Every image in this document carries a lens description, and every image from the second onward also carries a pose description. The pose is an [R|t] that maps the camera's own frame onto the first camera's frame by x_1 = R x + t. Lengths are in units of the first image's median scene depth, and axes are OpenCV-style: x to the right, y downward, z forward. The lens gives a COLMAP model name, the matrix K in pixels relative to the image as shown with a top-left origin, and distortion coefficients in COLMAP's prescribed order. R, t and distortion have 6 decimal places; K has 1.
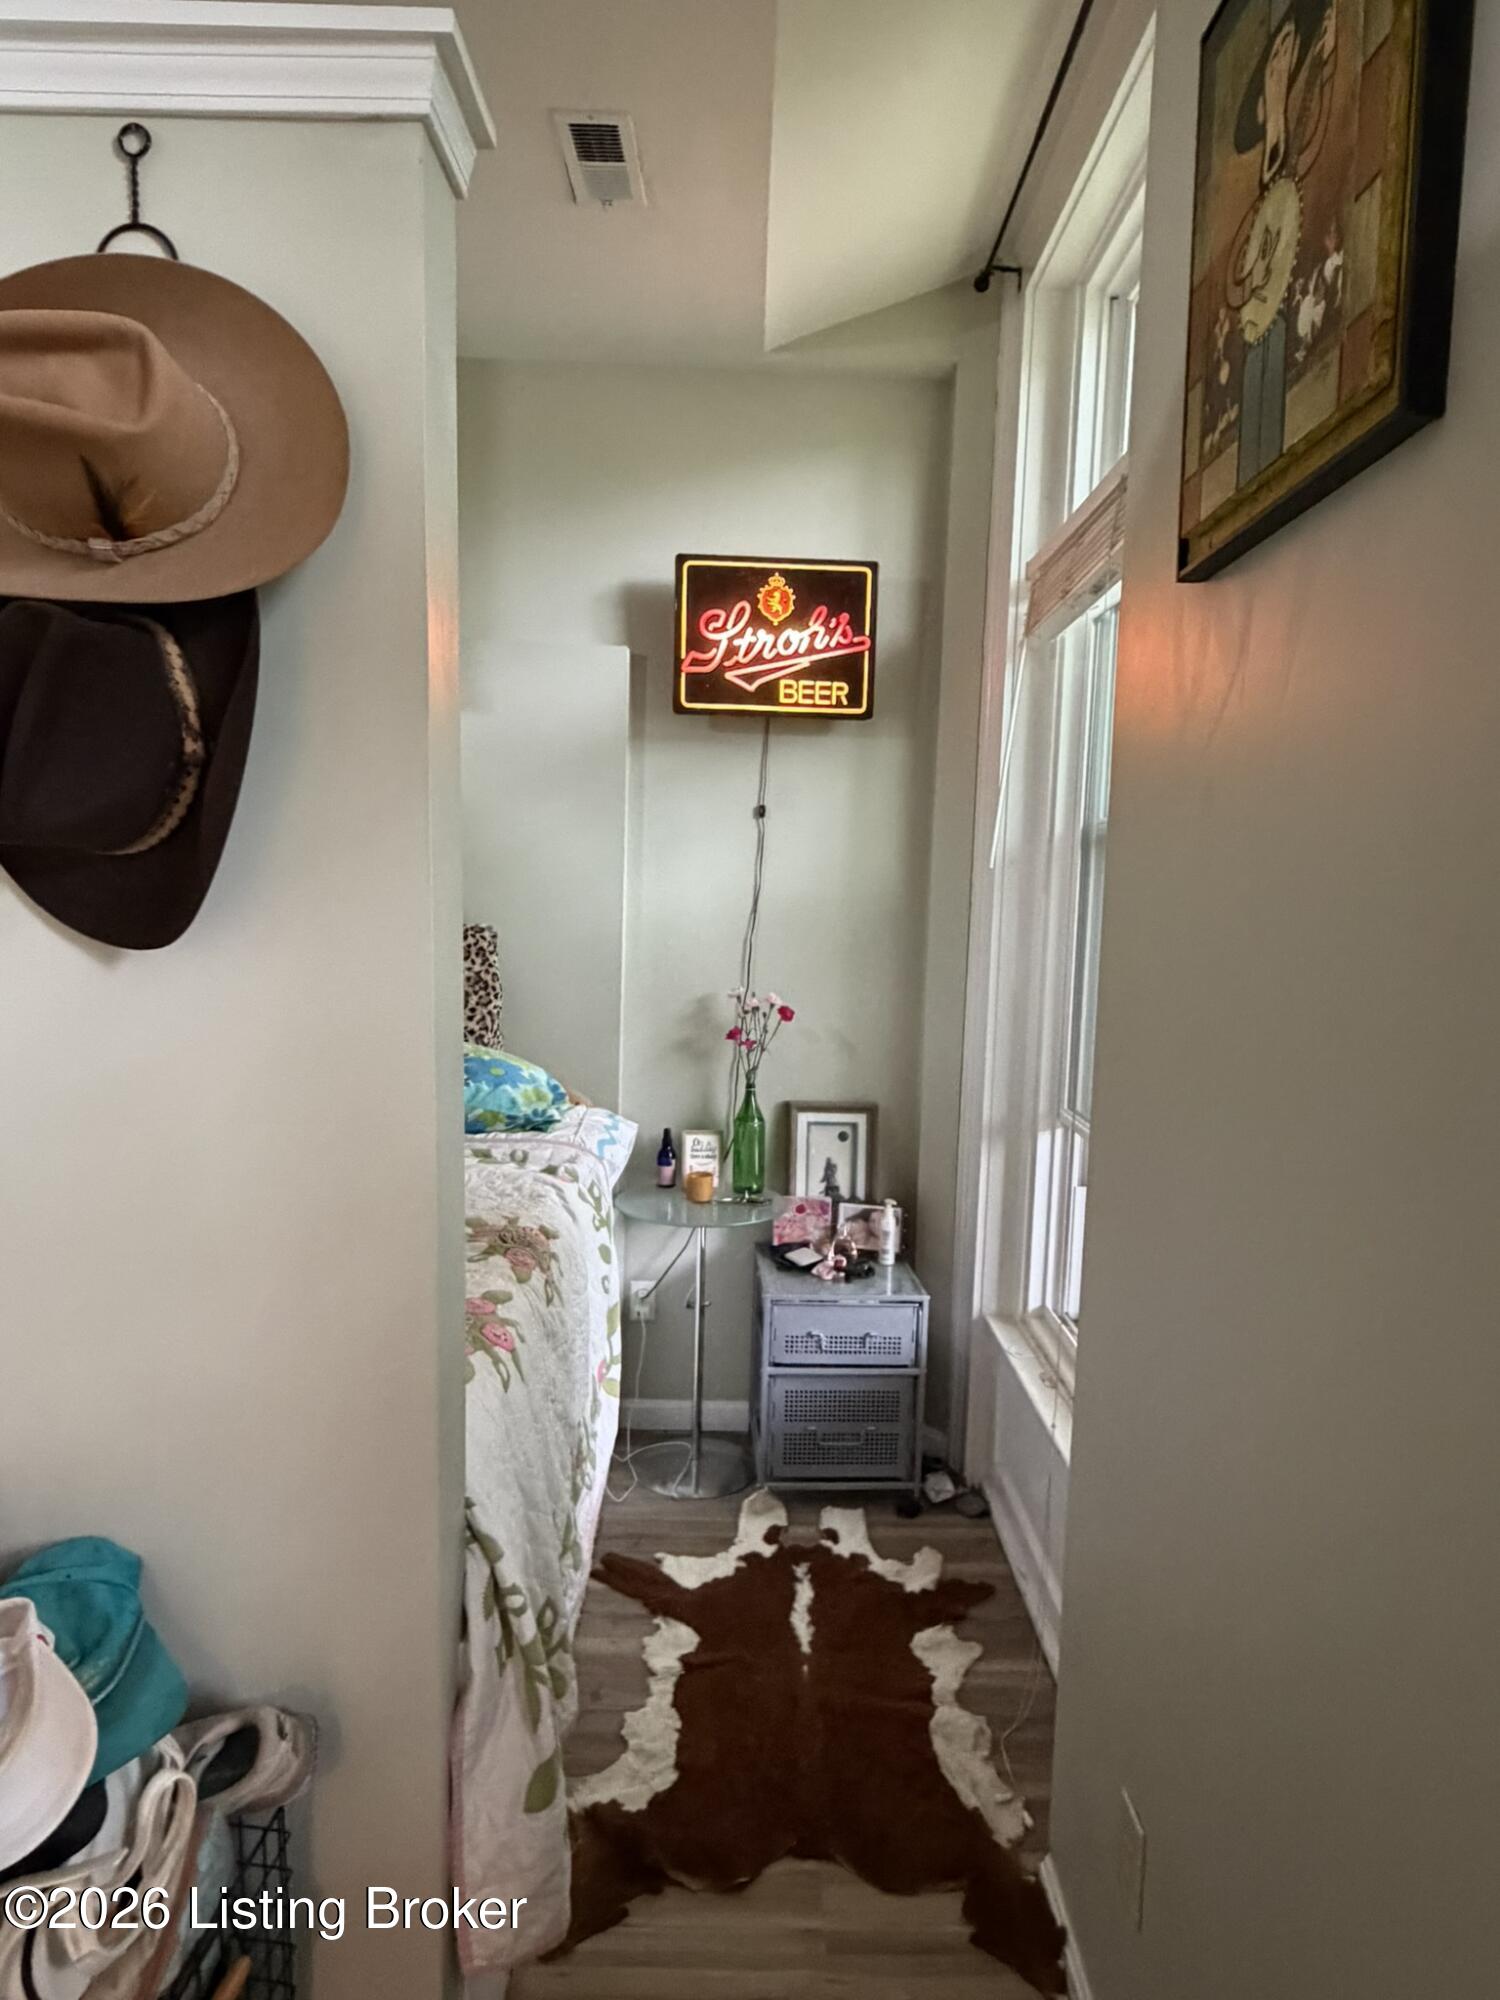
lens RADIAL K [[1071.6, 0, 750.0], [0, 1071.6, 1000.0], [0, 0, 1]] dist [0.001409, 0.000141]
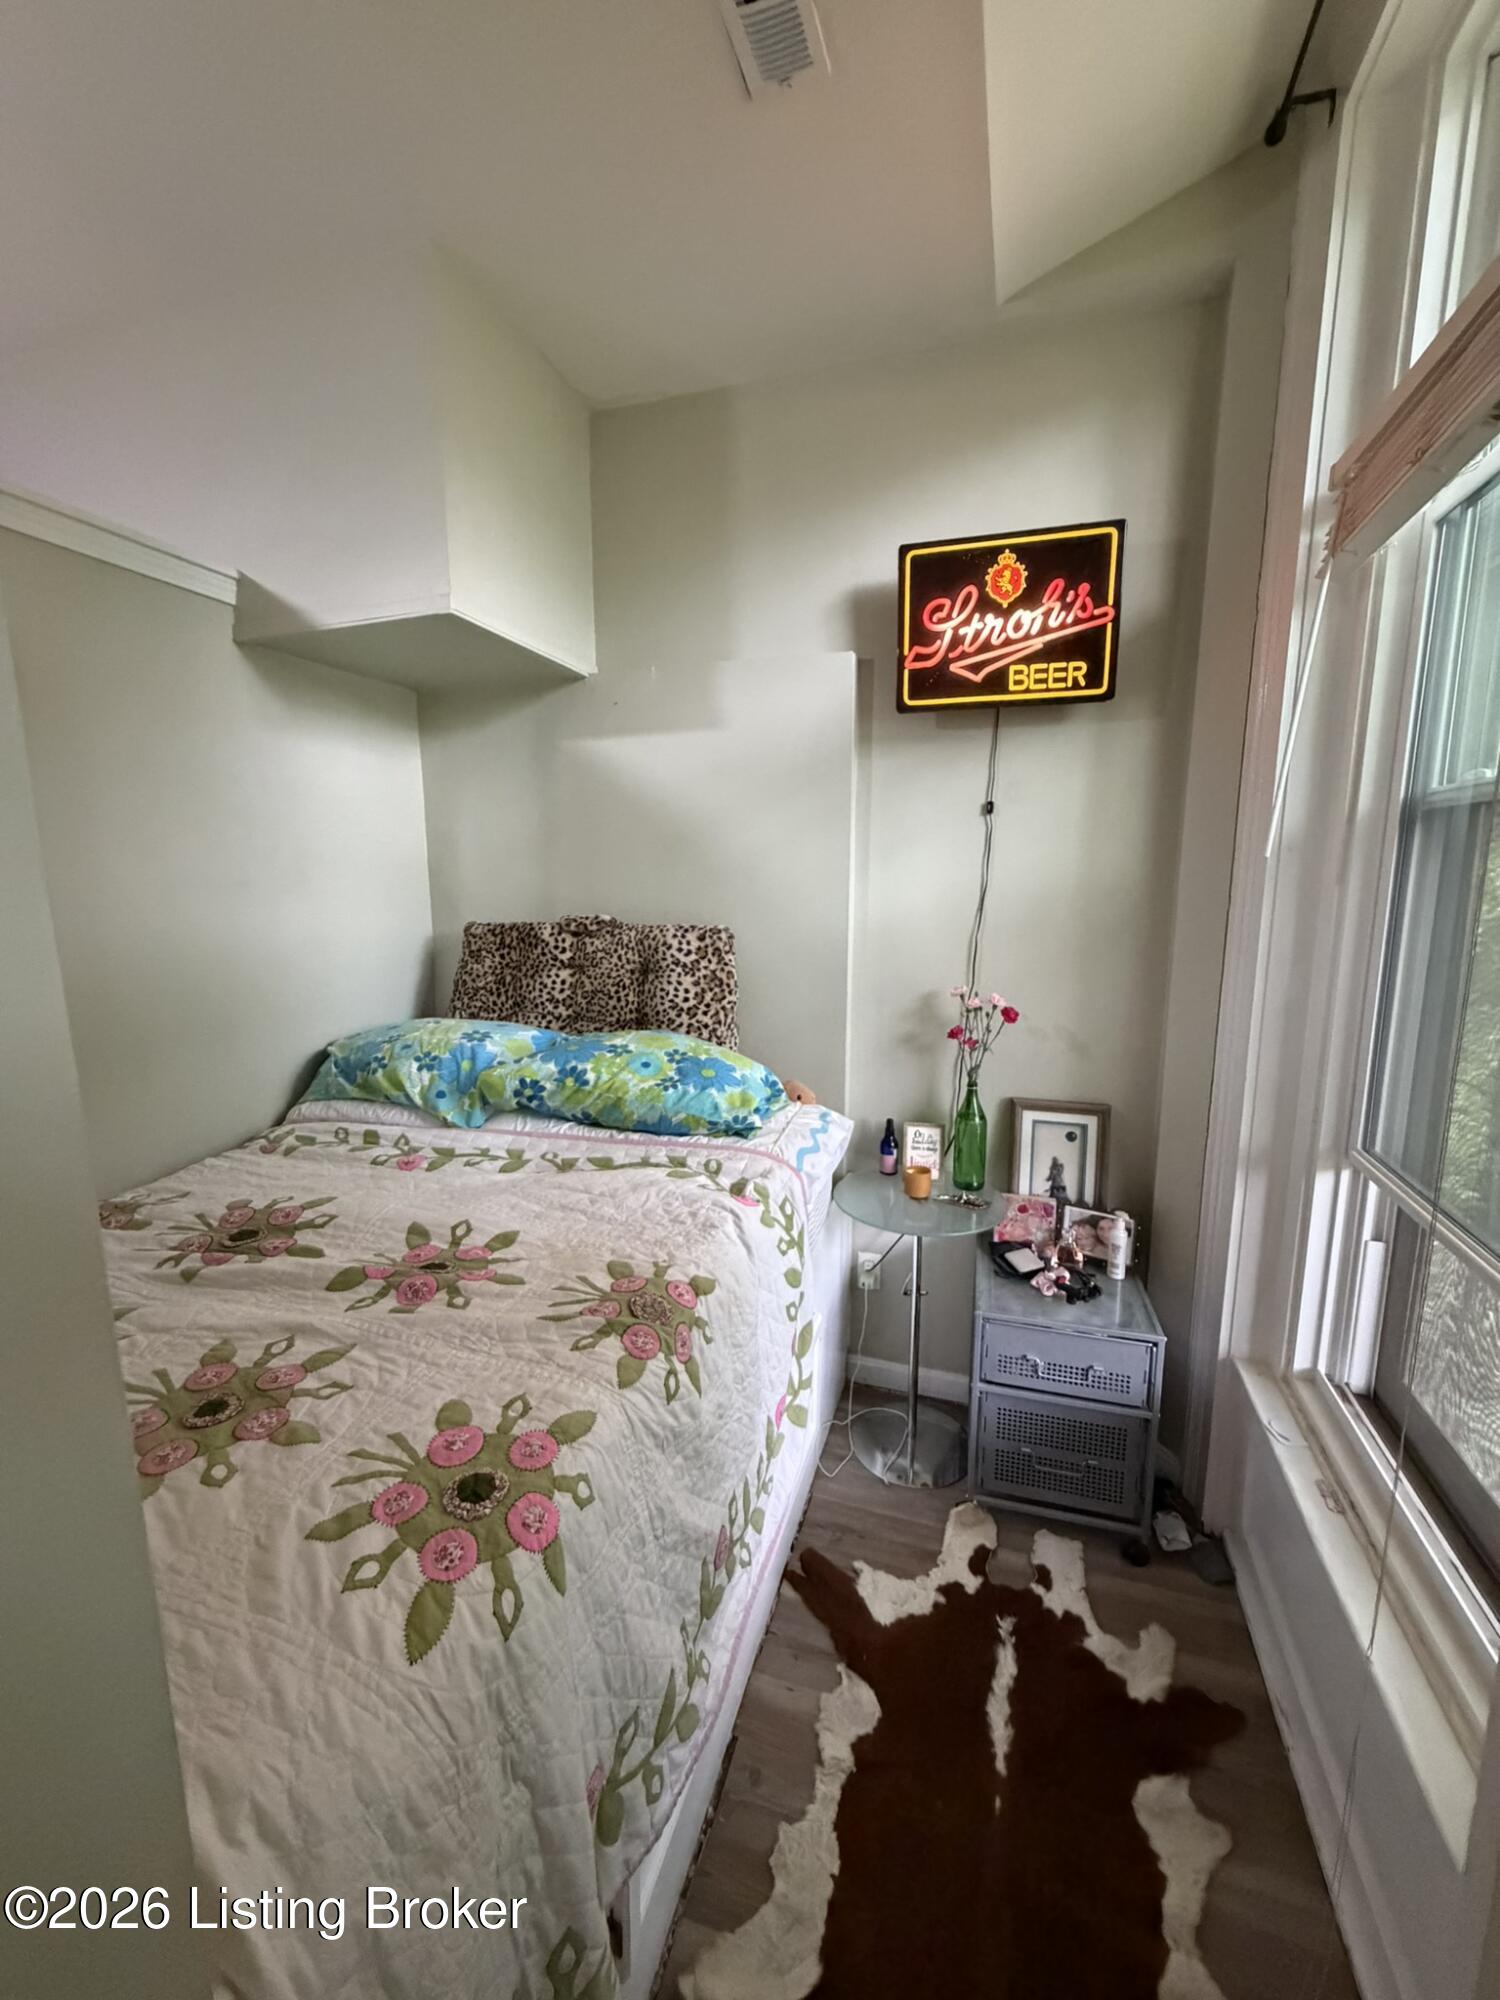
lens RADIAL K [[786.2, 0, 750.0], [0, 786.2, 1000.0], [0, 0, 1]] dist [0.000424, 0.000082]
pose [[0.949882, 0.018993, -0.312030, 0.033386], [-0.005062, 0.998956, 0.045399, -0.033561], [0.312566, -0.041544, 0.948987, 0.257097]]
